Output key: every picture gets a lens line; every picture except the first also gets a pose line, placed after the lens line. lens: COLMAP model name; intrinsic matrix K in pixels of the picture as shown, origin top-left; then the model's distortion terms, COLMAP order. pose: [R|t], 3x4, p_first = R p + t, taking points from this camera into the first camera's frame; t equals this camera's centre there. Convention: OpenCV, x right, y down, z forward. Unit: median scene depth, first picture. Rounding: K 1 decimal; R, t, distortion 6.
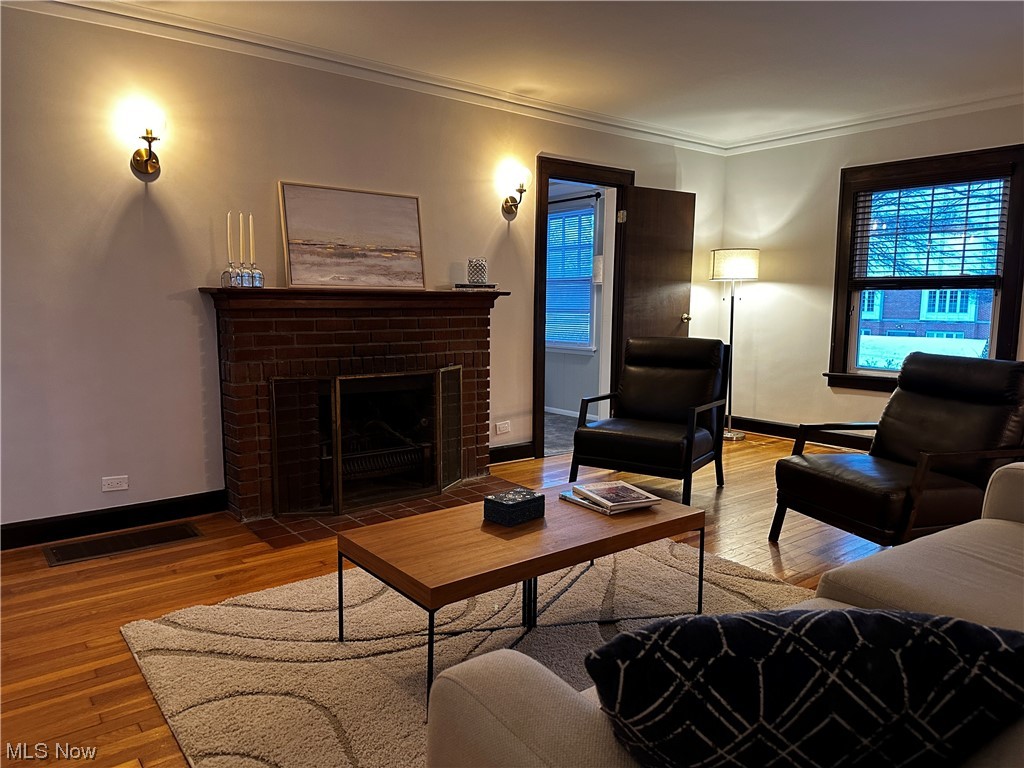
lens RADIAL K [[713.7, 0, 507.1], [0, 713.7, 387.8], [0, 0, 1]] dist [0.074475, -0.082730]
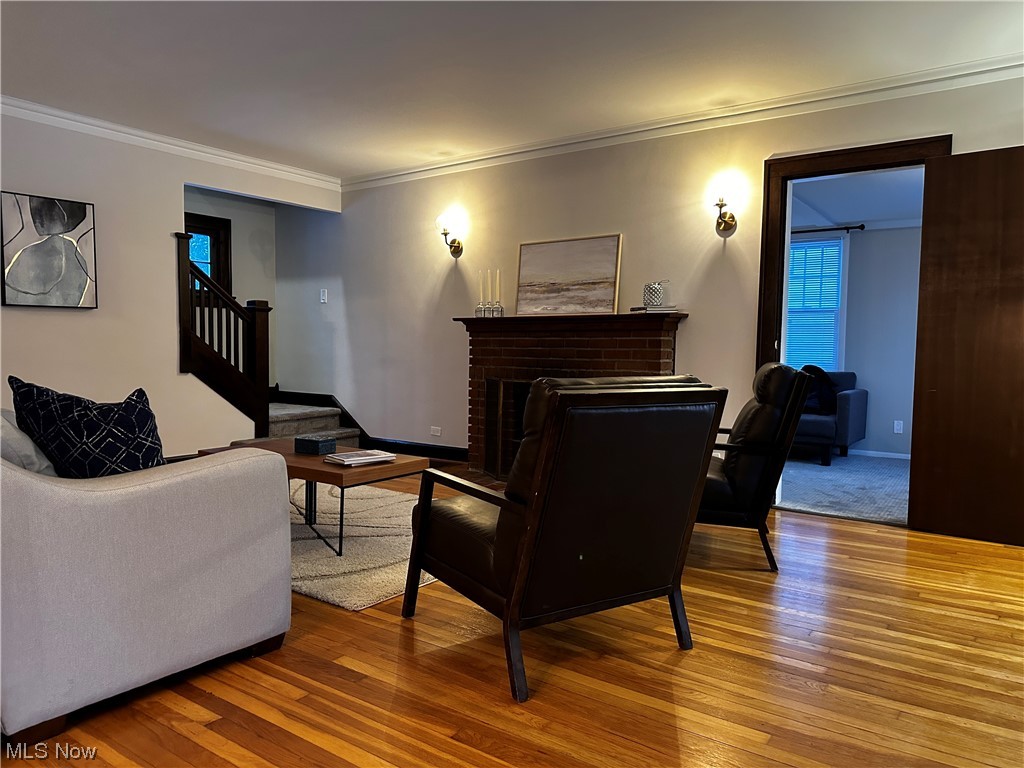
lens RADIAL K [[713.7, 0, 506.3], [0, 713.7, 391.3], [0, 0, 1]] dist [0.074475, -0.082730]
pose [[0.286868, 0.060459, -0.956060, 0.955536], [-0.120121, 0.992400, 0.026714, -0.026489], [0.950409, 0.107180, 0.291950, 0.533825]]
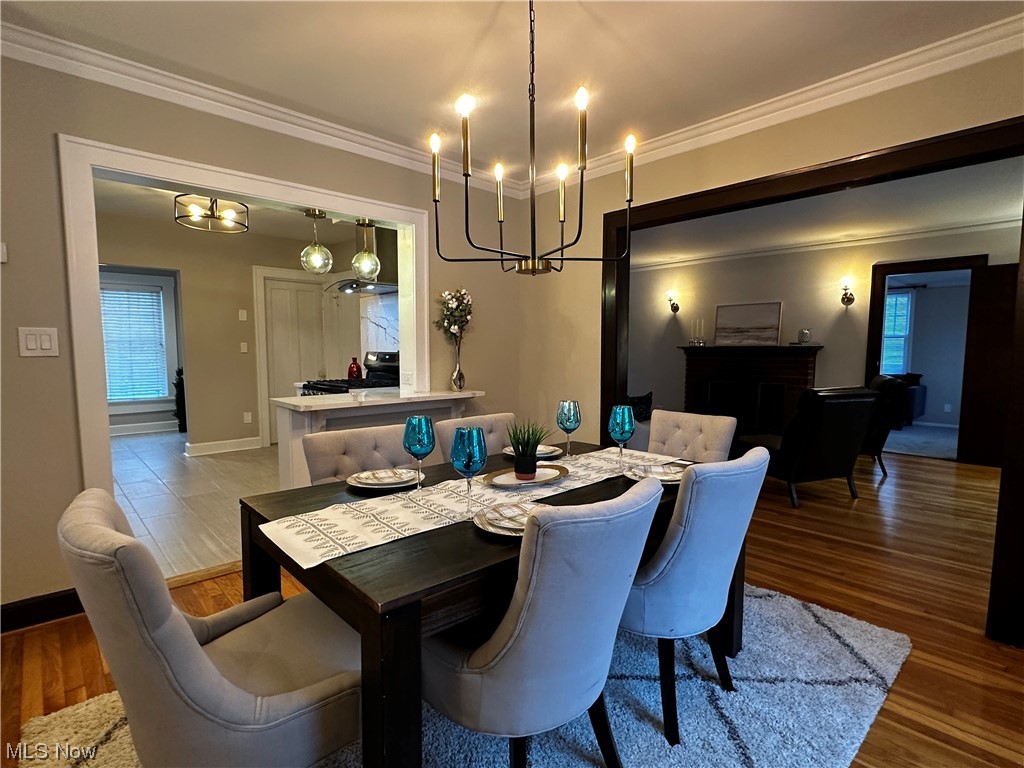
lens RADIAL K [[520.7, 0, 503.9], [0, 520.7, 387.8], [0, 0, 1]] dist [0.000423, -0.000468]
pose [[0.082591, 0.082497, -0.993163, 1.380745], [-0.111226, 0.991105, 0.073077, -0.038374], [0.990357, 0.104430, 0.091032, 0.083492]]
